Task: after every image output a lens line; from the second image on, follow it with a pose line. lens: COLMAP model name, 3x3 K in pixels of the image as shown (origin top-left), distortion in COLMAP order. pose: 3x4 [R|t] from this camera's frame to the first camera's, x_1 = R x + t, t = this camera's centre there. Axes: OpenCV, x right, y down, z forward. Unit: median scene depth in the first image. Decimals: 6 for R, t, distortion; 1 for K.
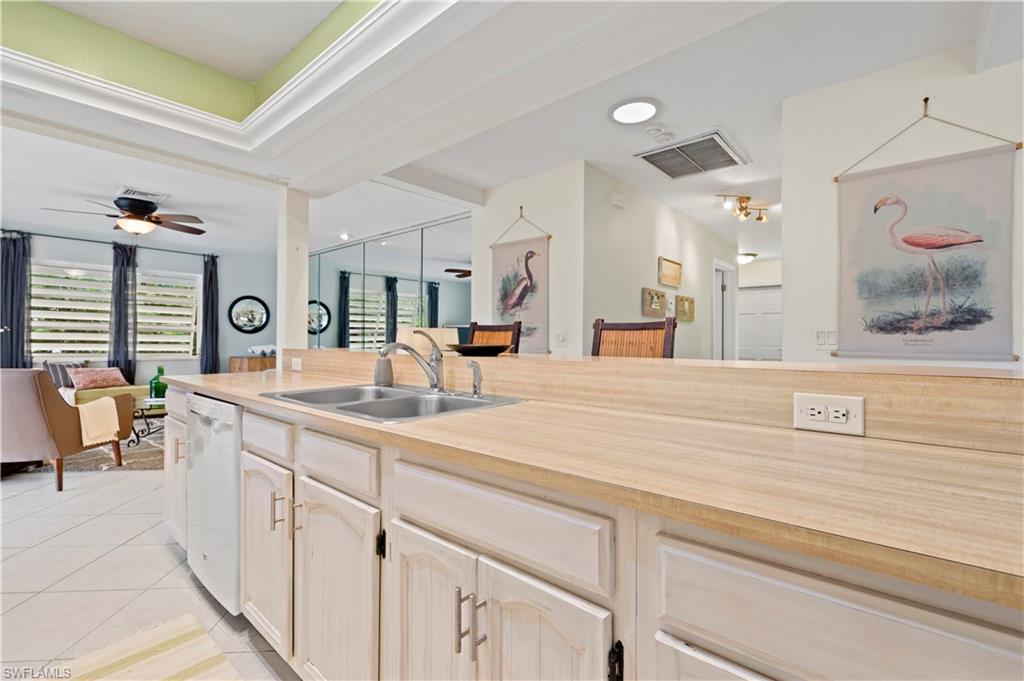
lens RADIAL K [[456.8, 0, 507.9], [0, 456.8, 338.6], [0, 0, 1]] dist [0.000515, -0.000256]
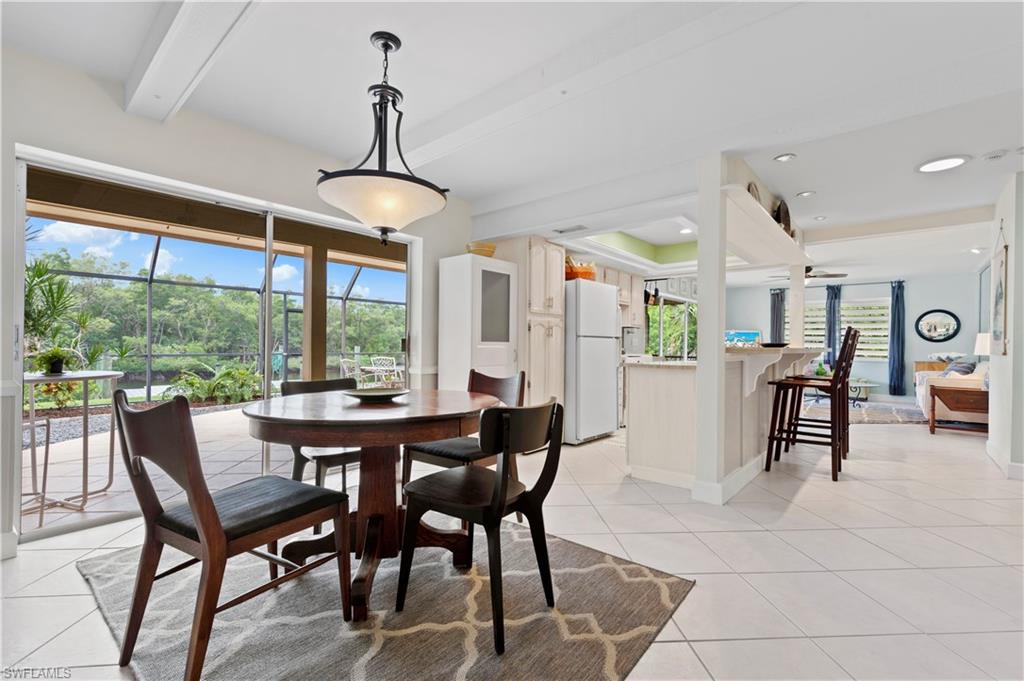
lens RADIAL K [[437.9, 0, 513.2], [0, 437.9, 344.5], [0, 0, 1]] dist [0.004743, 0.000226]
pose [[0.007335, -0.007668, -0.999944, 0.649267], [-0.010839, 0.999911, -0.007747, 0.018289], [0.999914, 0.010895, 0.007251, -0.094976]]
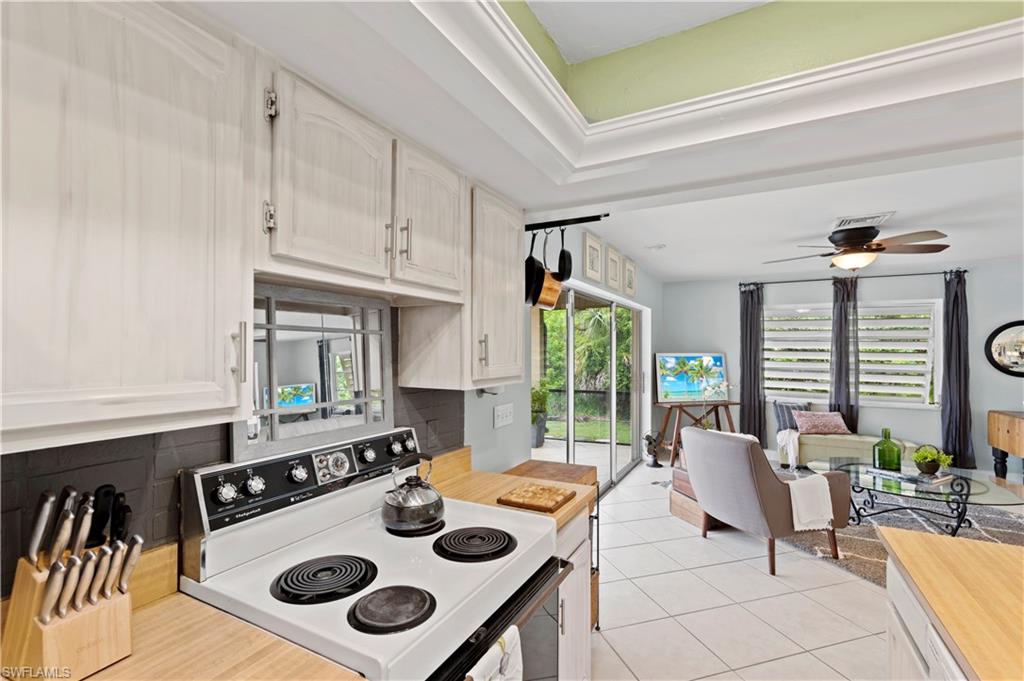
lens RADIAL K [[456.8, 0, 511.7], [0, 456.8, 347.9], [0, 0, 1]] dist [0.000515, -0.000256]
pose [[0.228549, -0.012654, -0.973450, -0.108369], [0.002181, 0.999920, -0.012485, -0.056732], [0.973530, 0.000730, 0.228558, 0.149262]]
